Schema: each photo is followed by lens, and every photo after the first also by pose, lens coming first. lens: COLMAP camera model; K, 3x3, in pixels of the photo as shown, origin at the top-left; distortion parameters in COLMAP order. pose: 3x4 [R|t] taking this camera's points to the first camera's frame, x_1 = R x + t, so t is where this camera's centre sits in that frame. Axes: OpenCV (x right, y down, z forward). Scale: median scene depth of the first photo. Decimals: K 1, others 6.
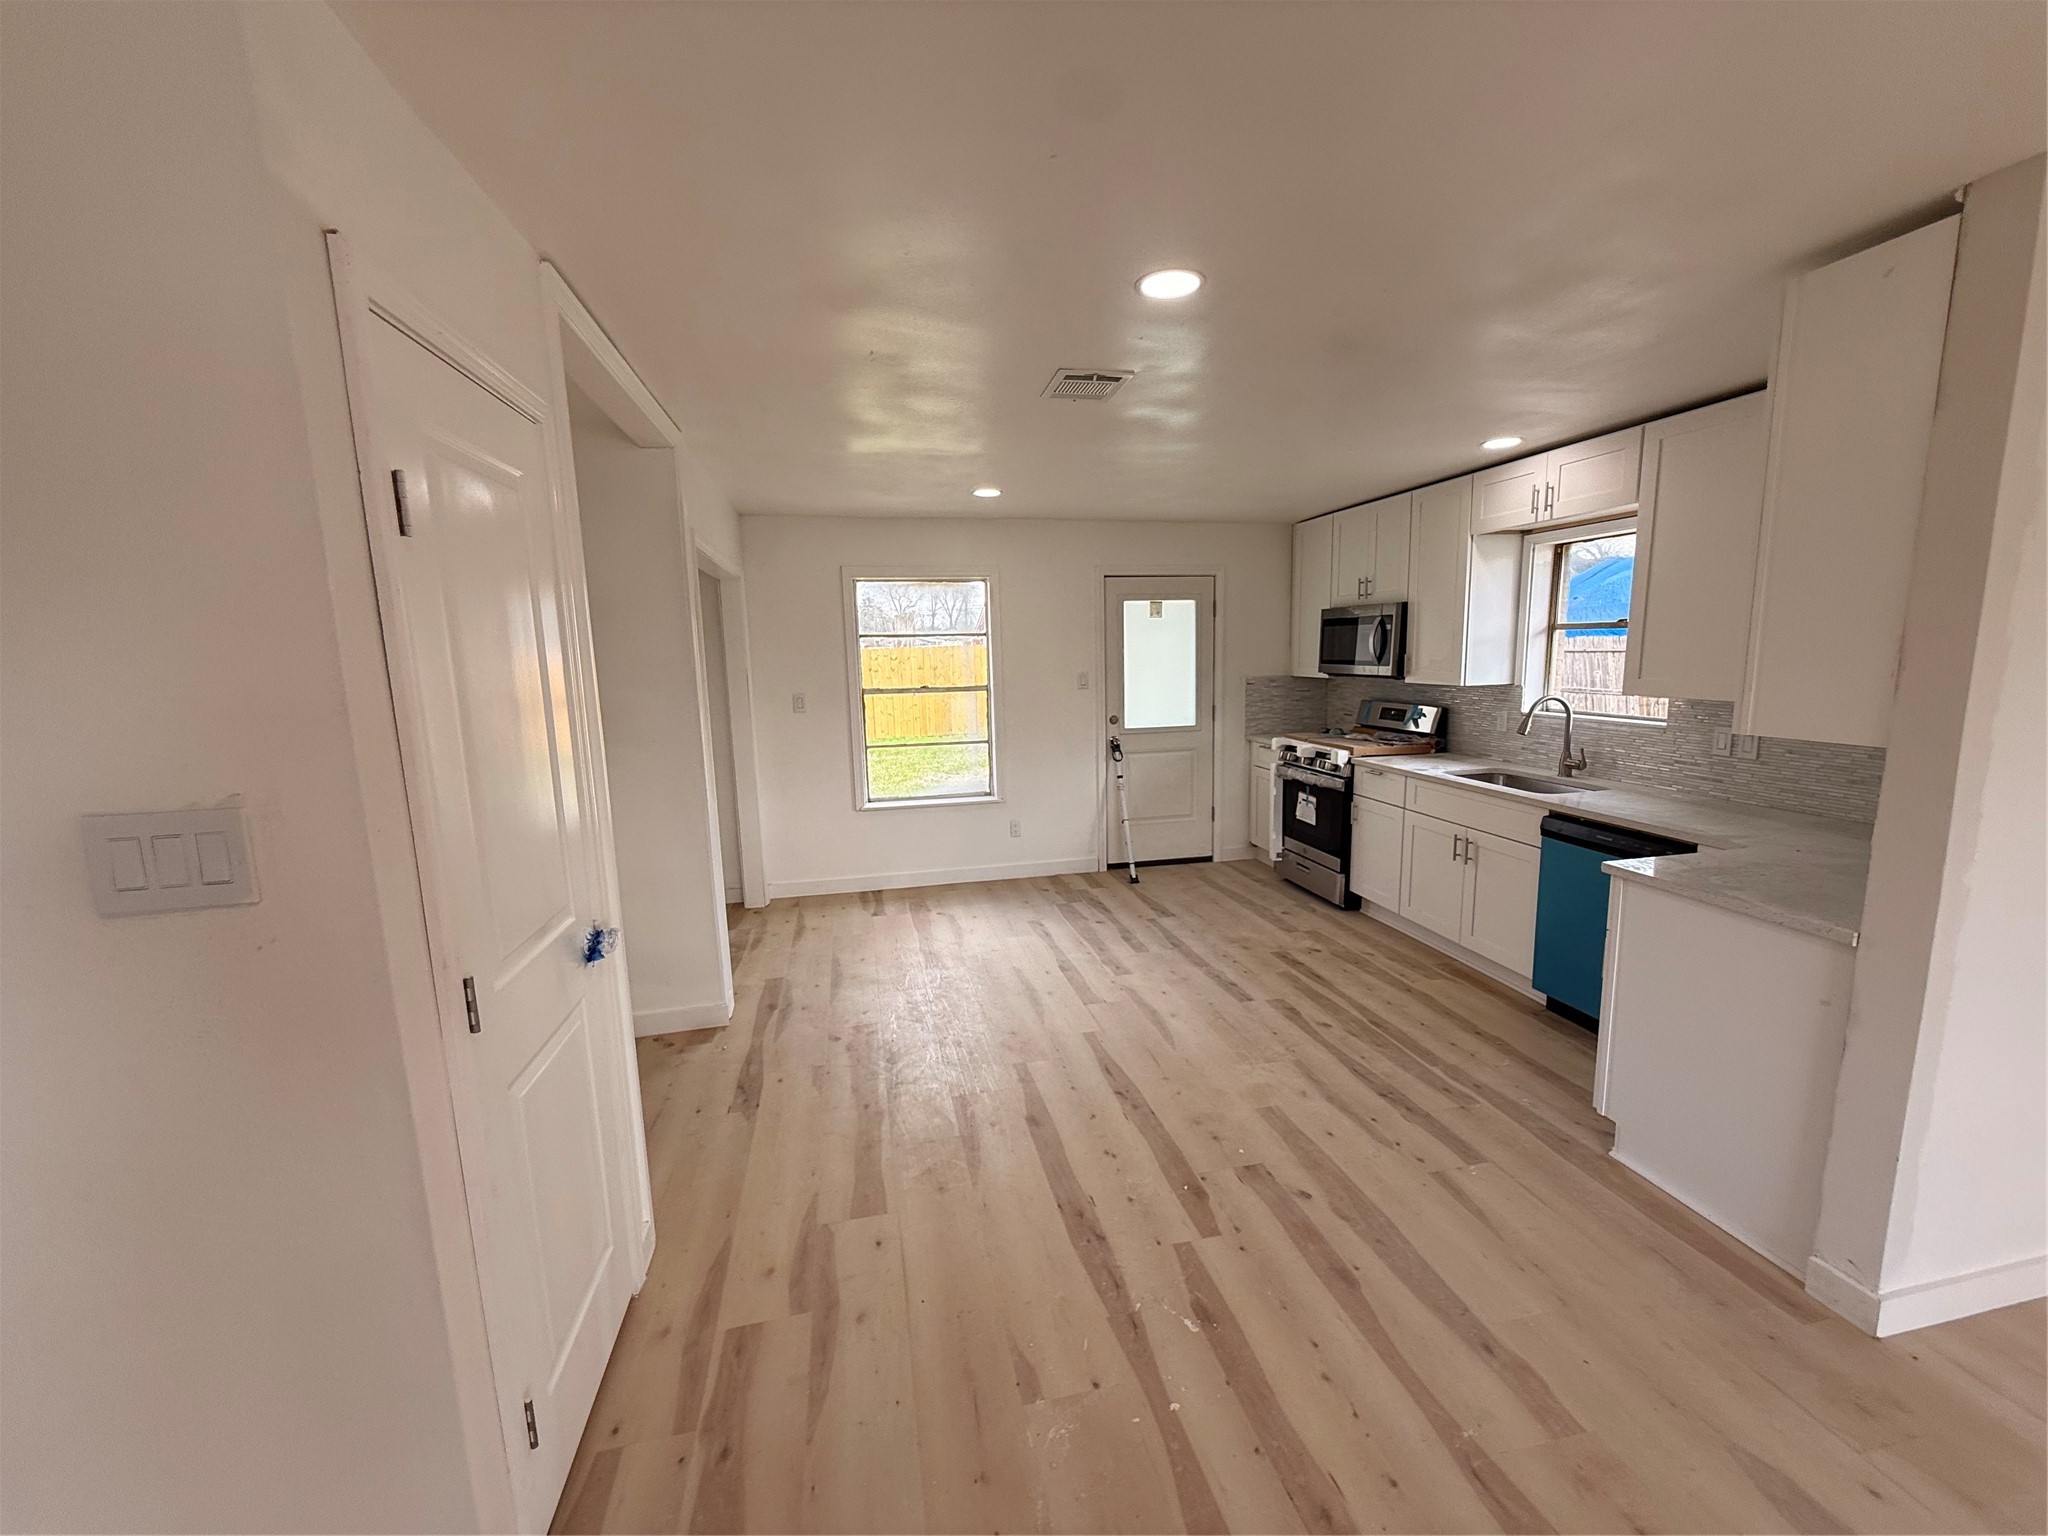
lens RADIAL K [[818.1, 0, 1025.1], [0, 818.1, 769.3], [0, 0, 1]] dist [0.001447, 0.000153]
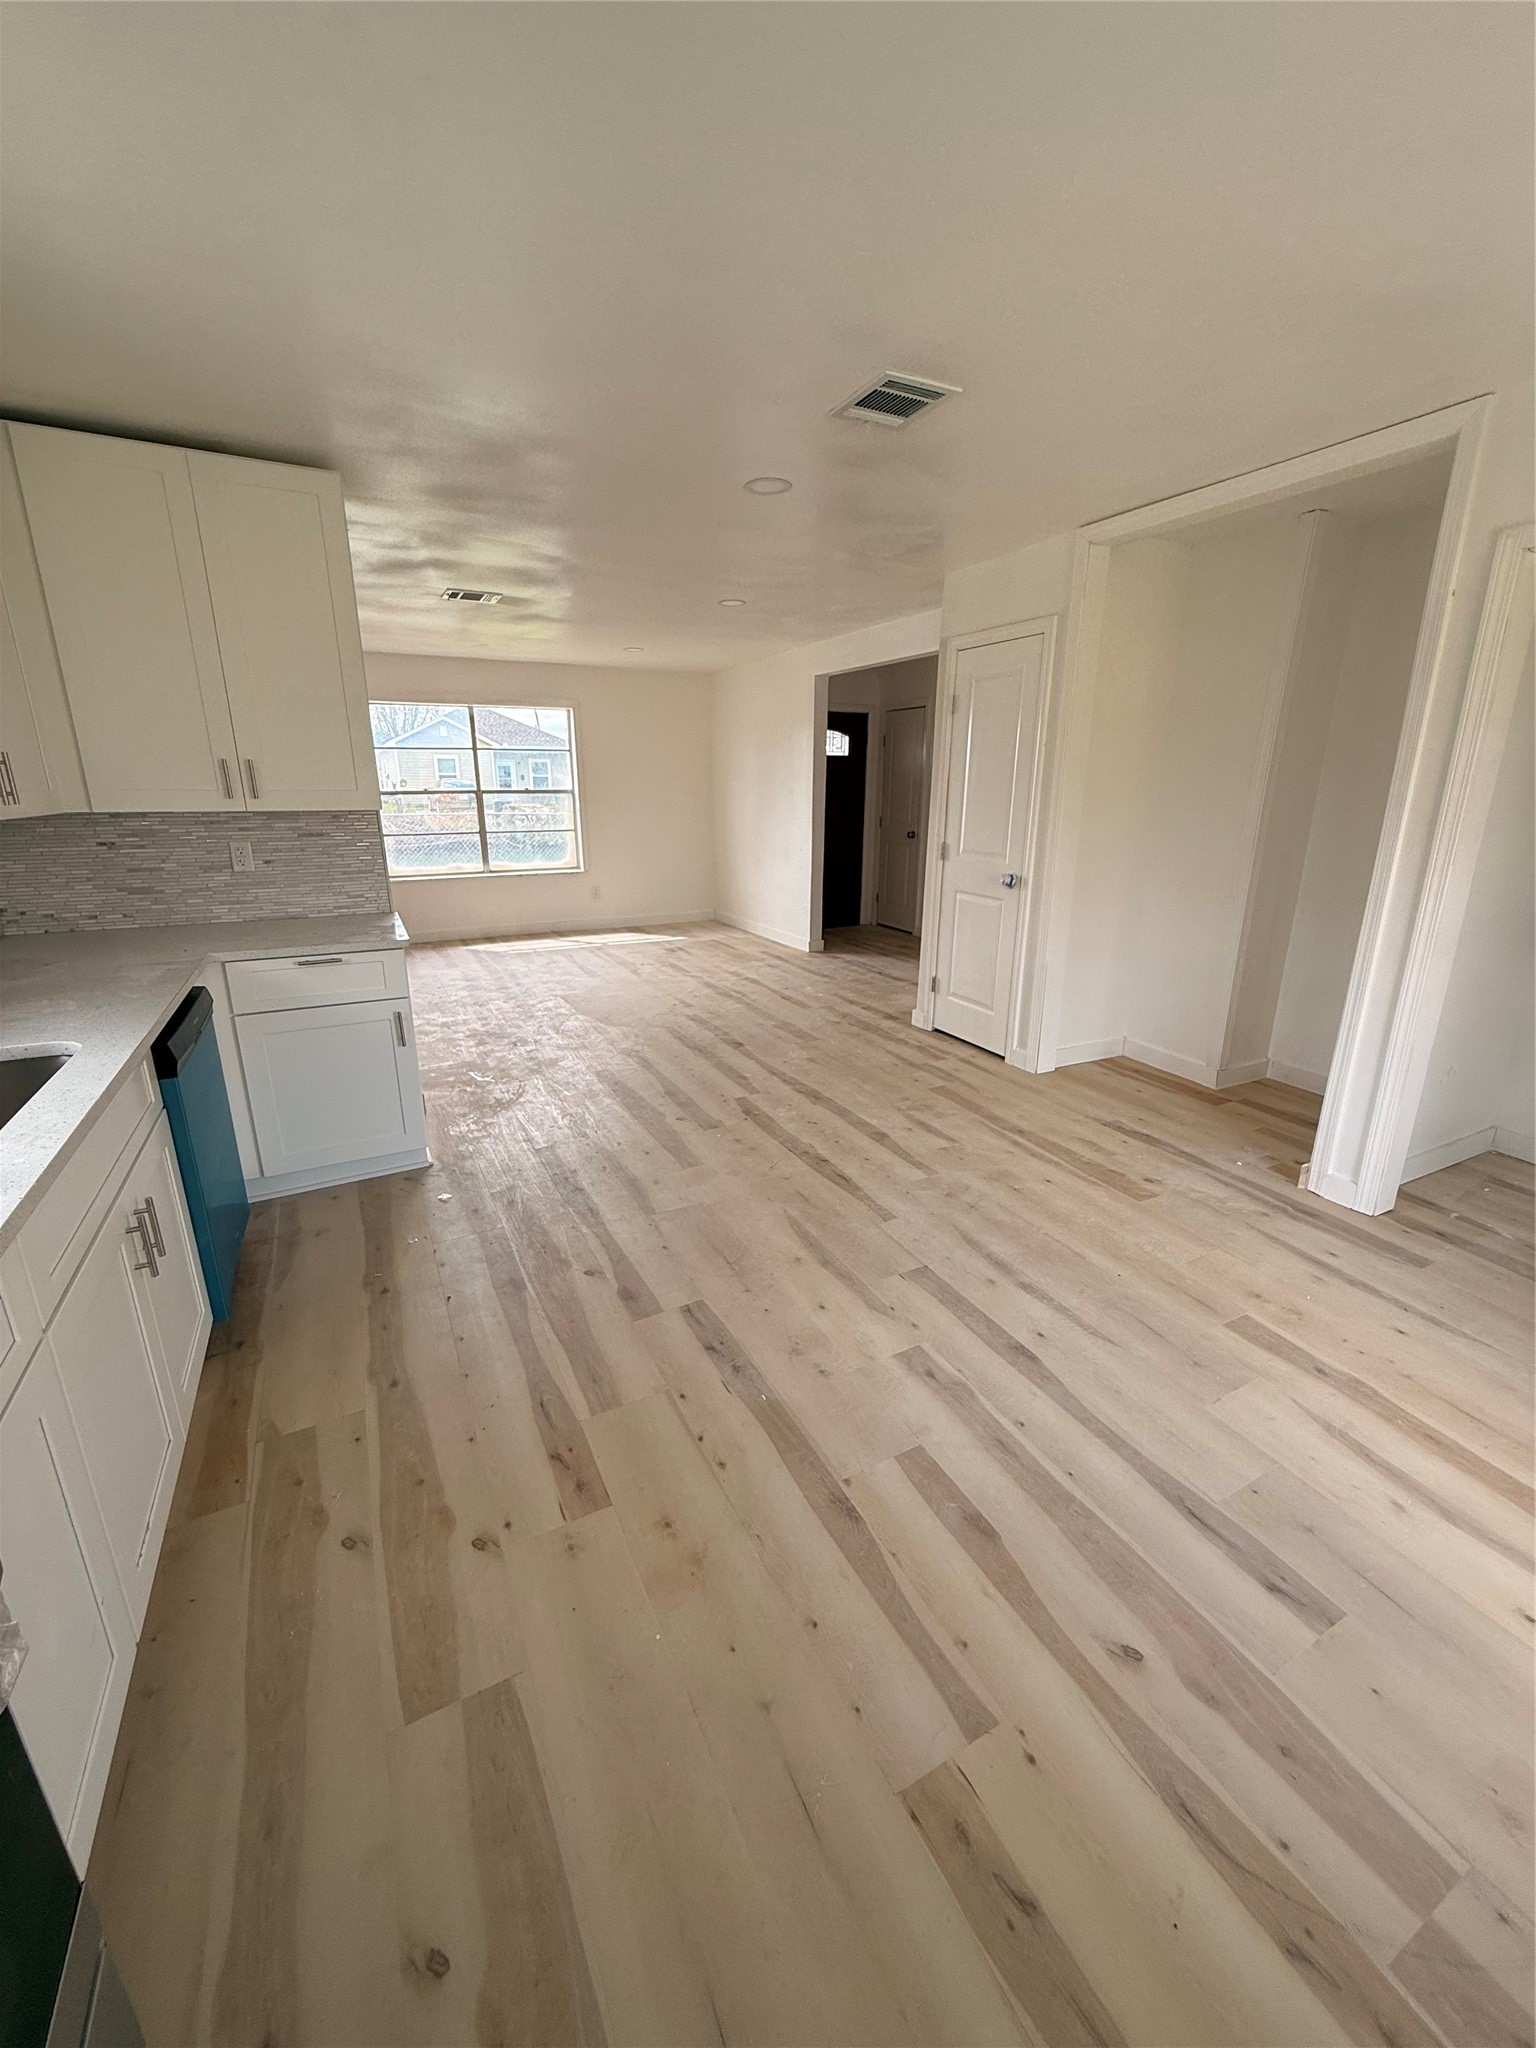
lens RADIAL K [[811.4, 0, 771.3], [0, 811.4, 1015.3], [0, 0, 1]] dist [0.000989, -0.000175]
pose [[-0.963113, 0.095693, -0.251508, 0.284251], [-0.019175, 0.907855, 0.418846, -0.151689], [0.268414, 0.408219, -0.872532, 1.202377]]
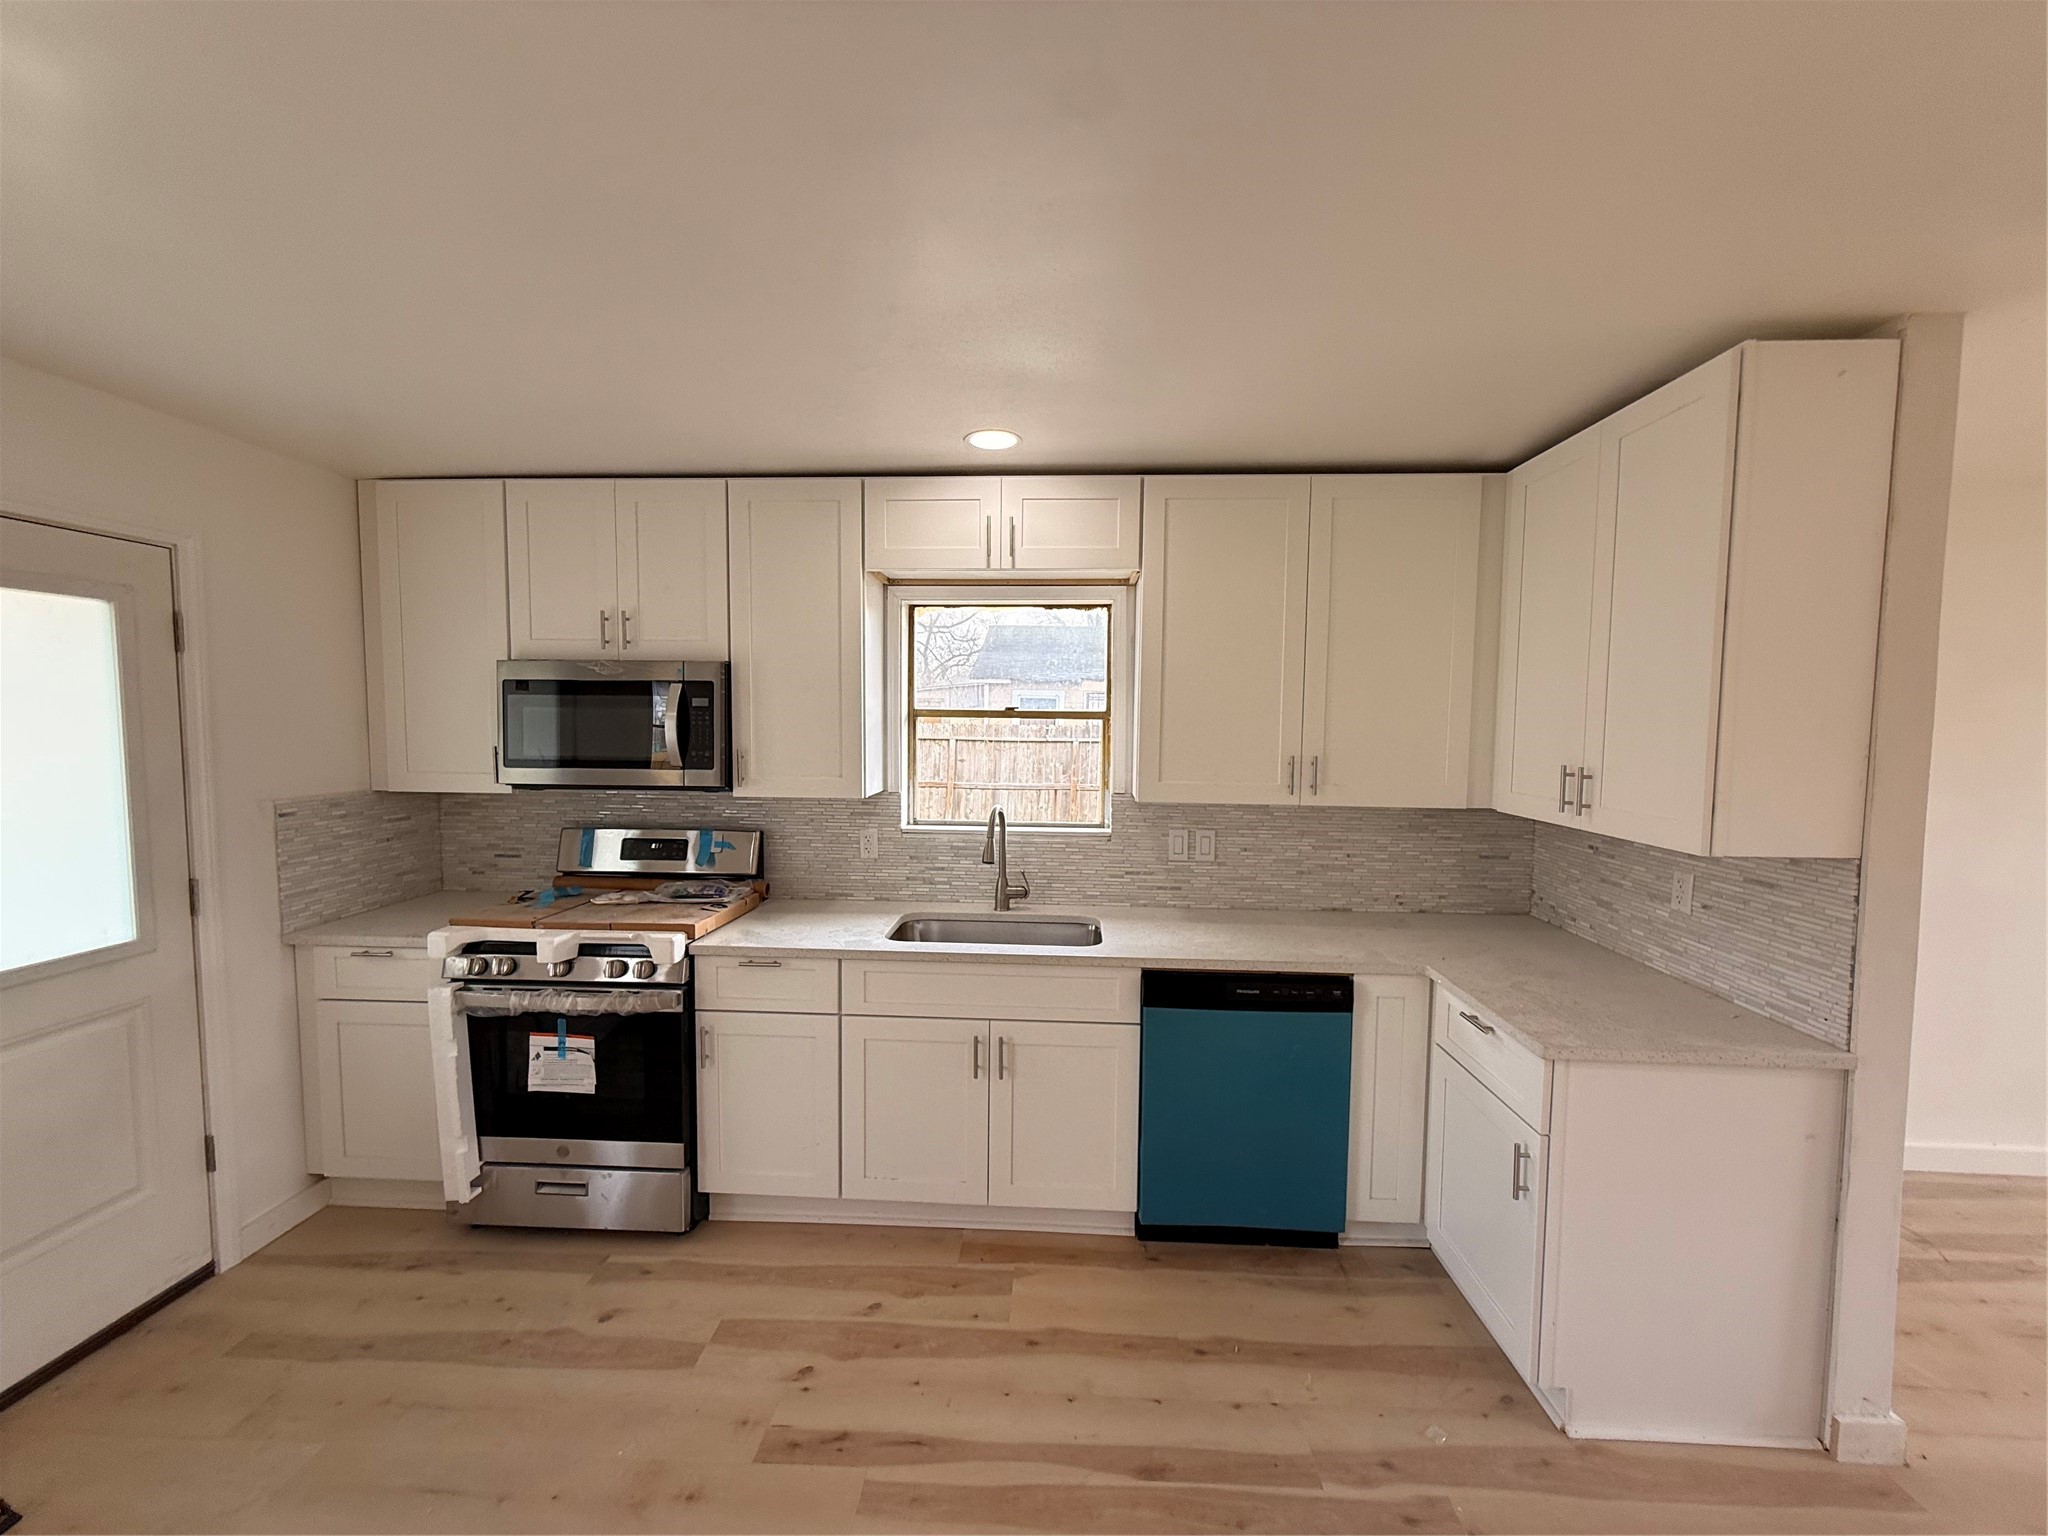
lens RADIAL K [[818.1, 0, 1025.1], [0, 818.1, 769.3], [0, 0, 1]] dist [0.001447, 0.000153]
pose [[0.255487, -0.033621, 0.966228, -0.055623], [0.128362, 0.991727, 0.000568, -0.104158], [-0.958254, 0.123882, 0.257689, 0.677382]]
